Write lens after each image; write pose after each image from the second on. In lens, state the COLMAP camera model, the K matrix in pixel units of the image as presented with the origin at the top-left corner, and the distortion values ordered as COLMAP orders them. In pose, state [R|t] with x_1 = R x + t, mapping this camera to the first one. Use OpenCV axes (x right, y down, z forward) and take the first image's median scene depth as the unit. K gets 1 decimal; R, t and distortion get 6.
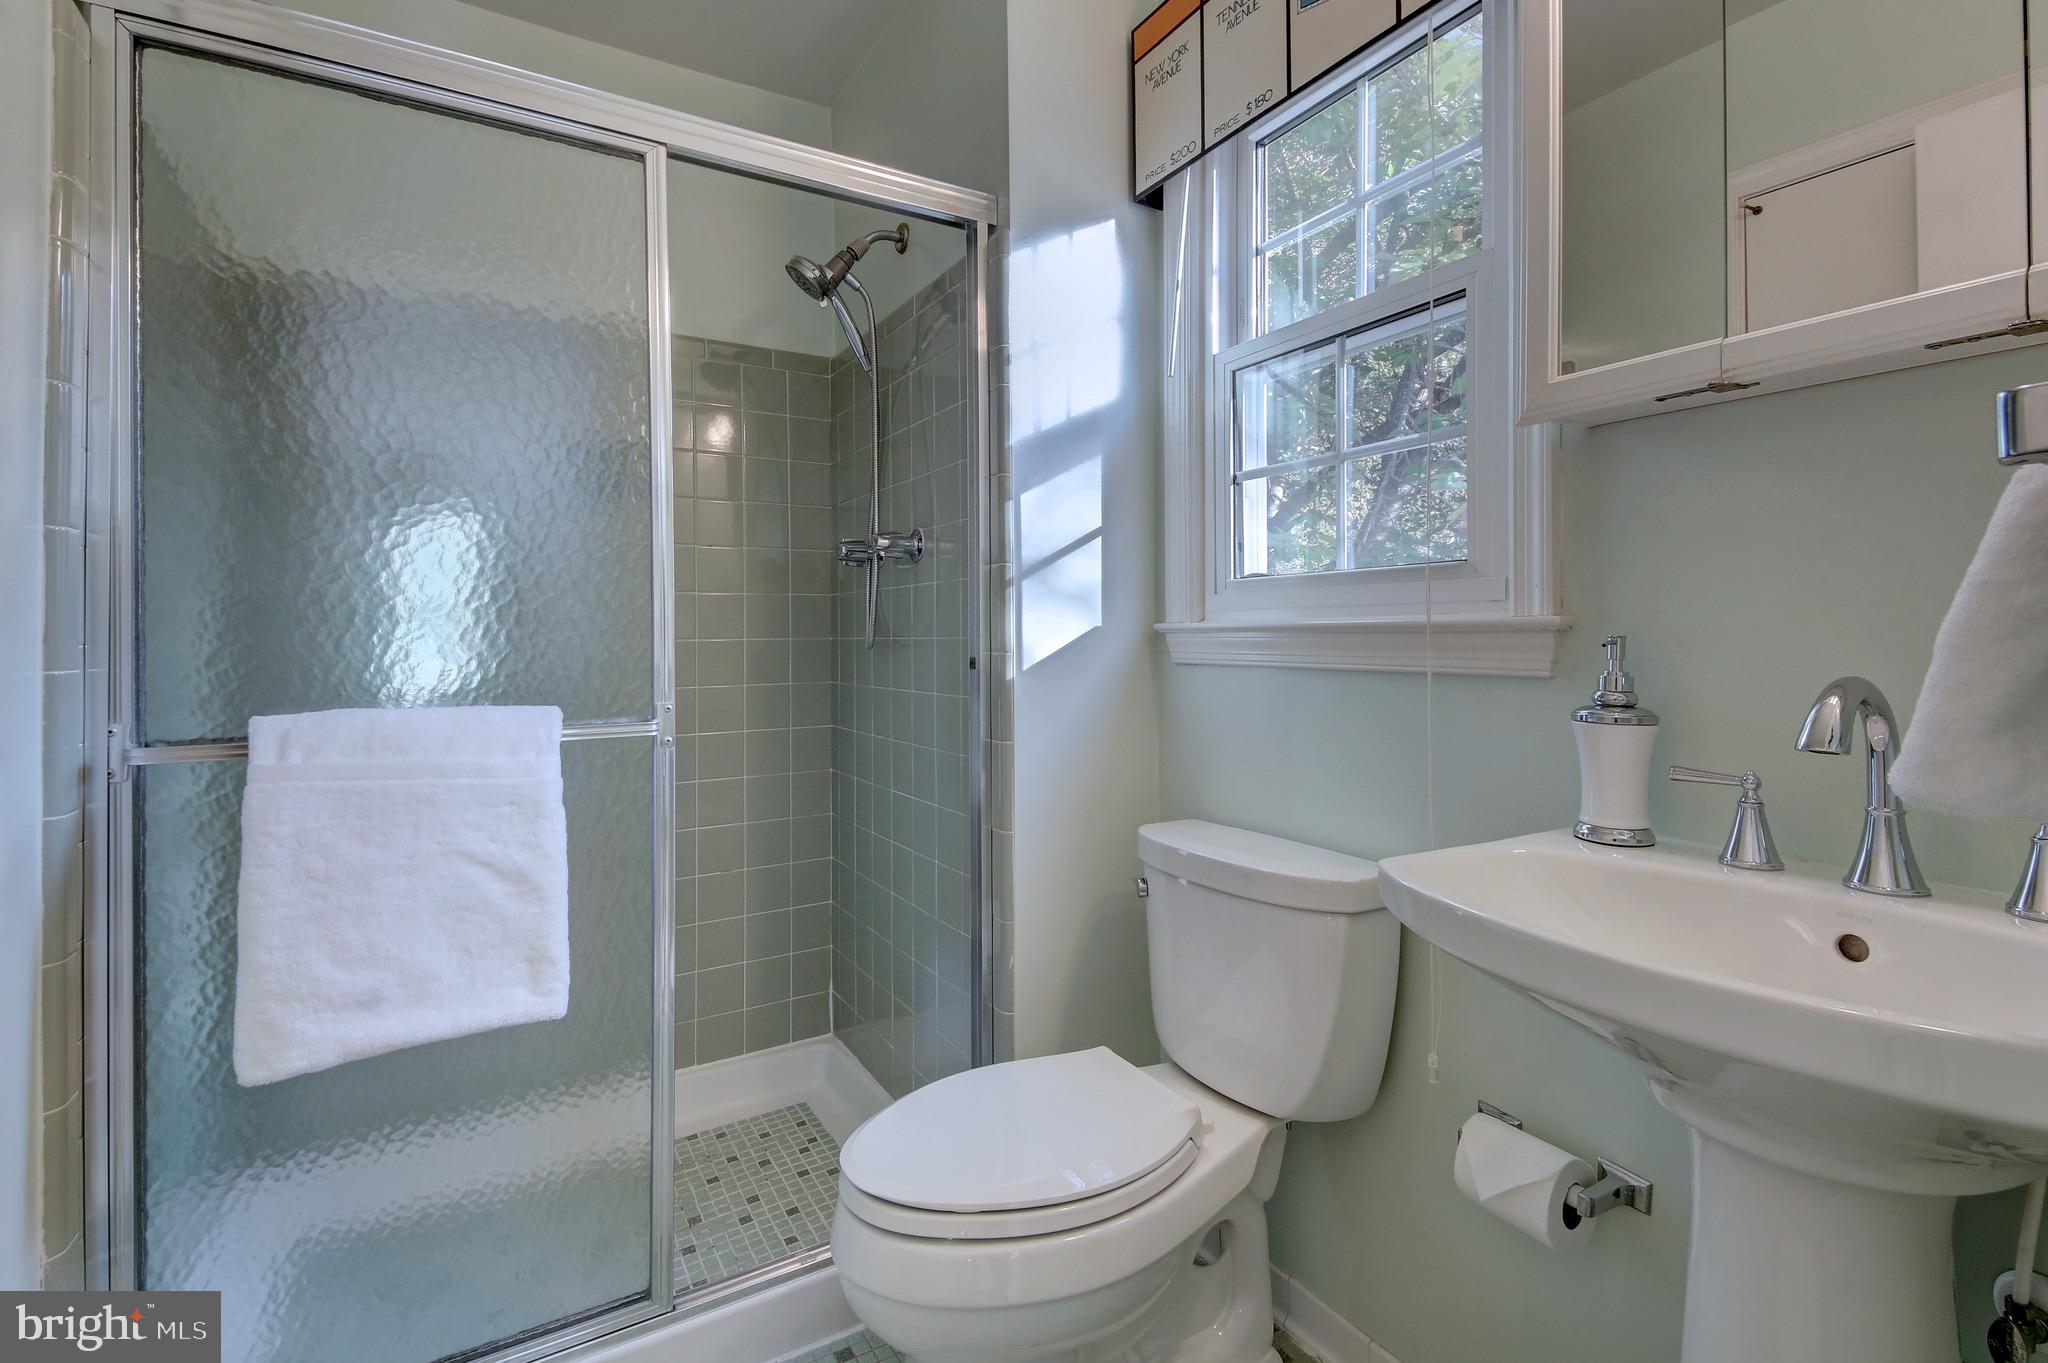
lens RADIAL K [[950.7, 0, 1018.5], [0, 950.7, 629.4], [0, 0, 1]] dist [0.019804, -0.000258]
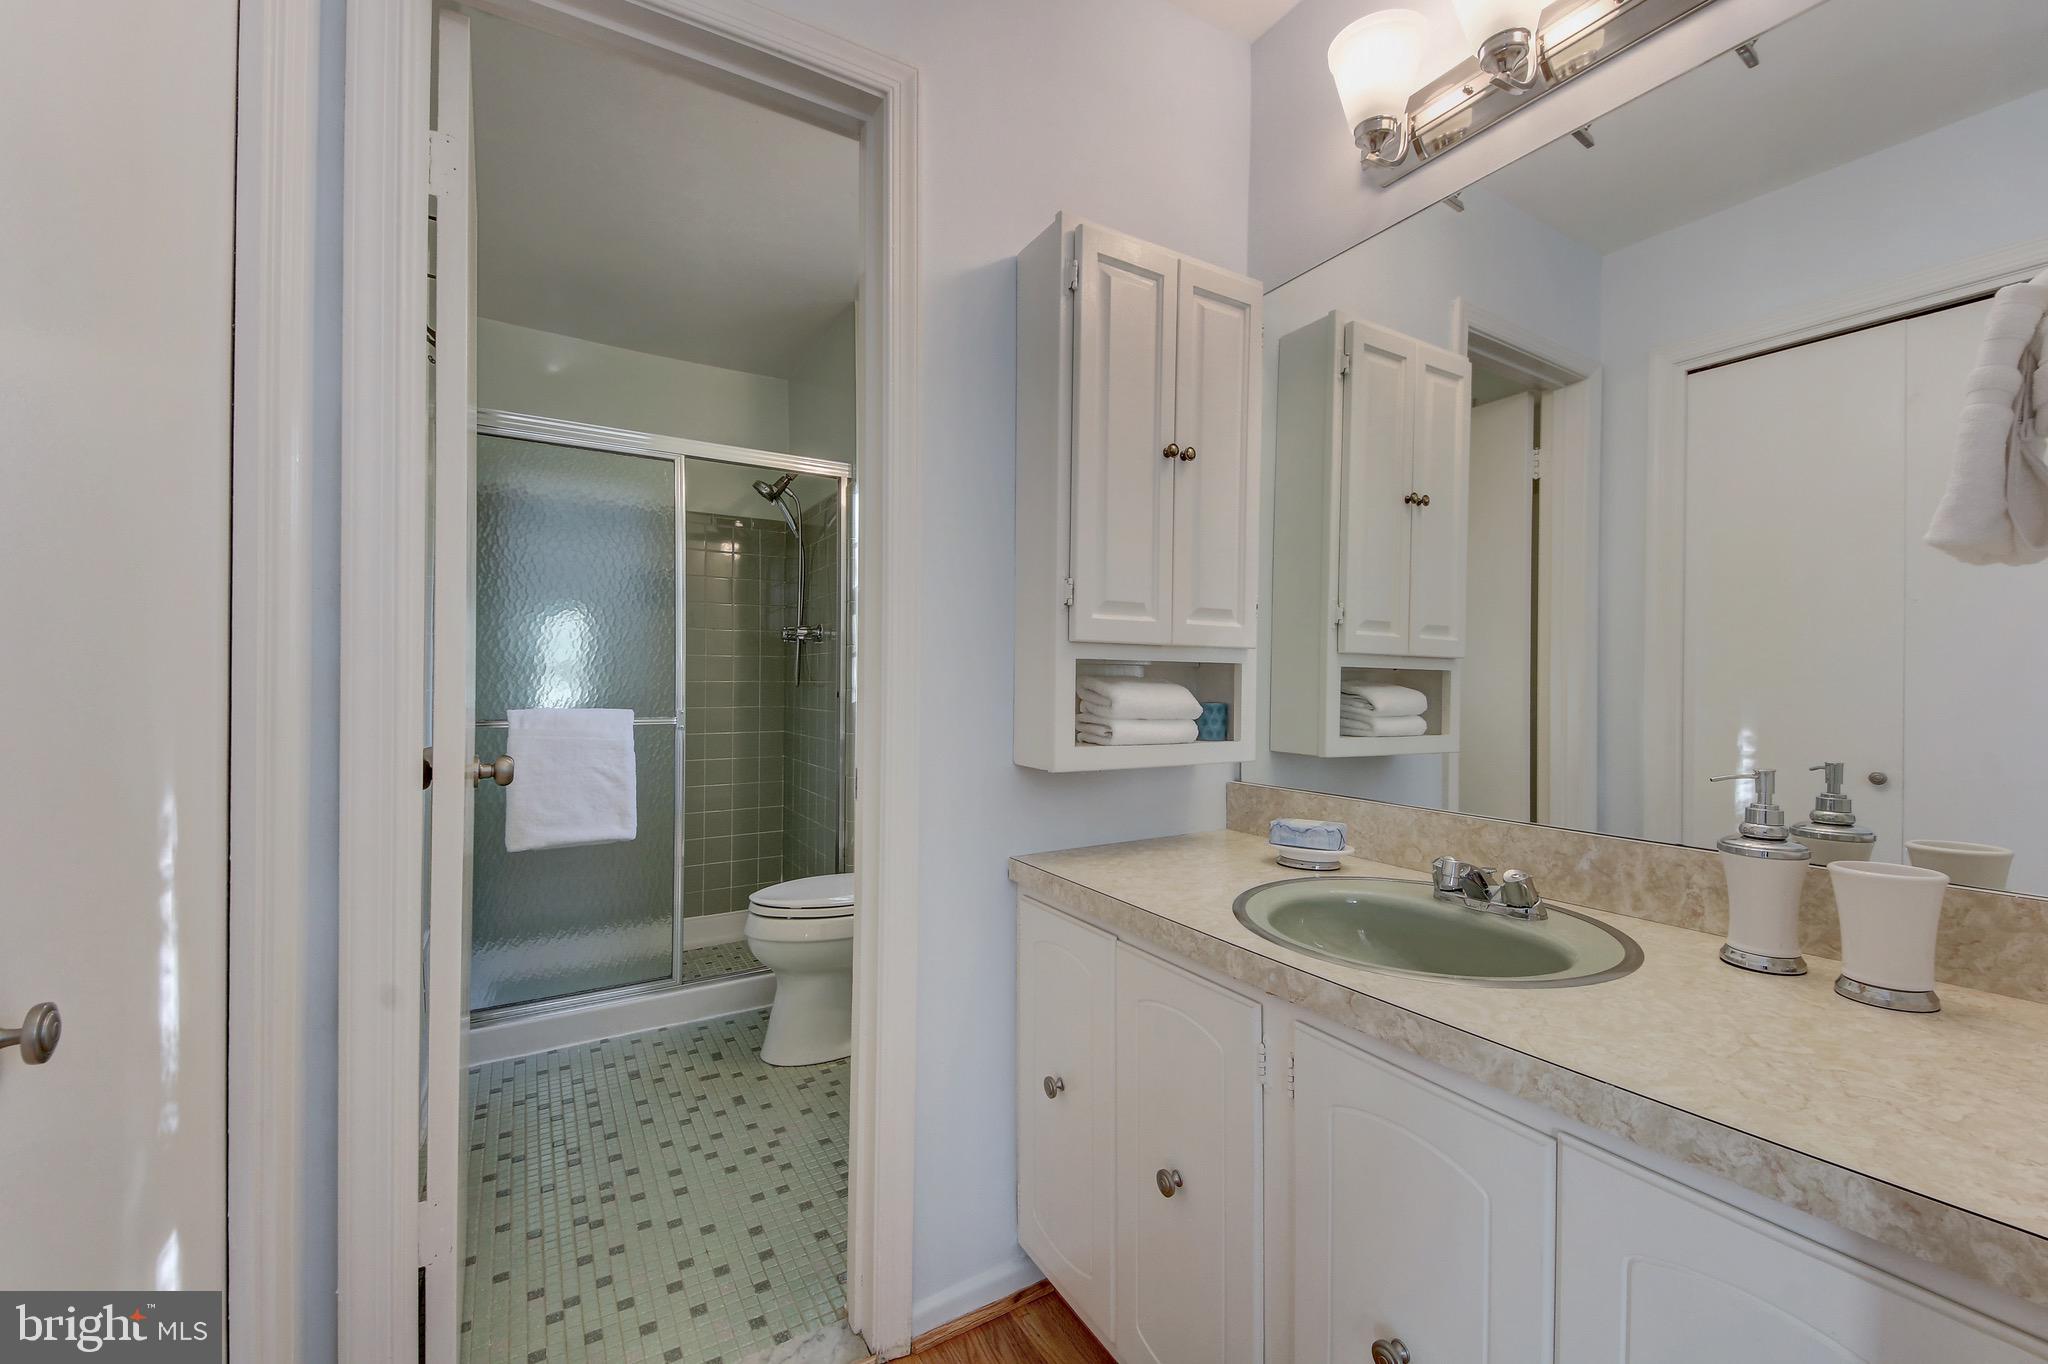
lens RADIAL K [[767.4, 0, 1024.0], [0, 767.4, 682.0], [0, 0, 1]] dist [-0.000701, -0.000189]
pose [[0.998995, 0.014672, 0.042354, 0.347551], [-0.014999, 0.999860, 0.007404, -0.011282], [-0.042240, -0.008032, 0.999075, -0.807348]]
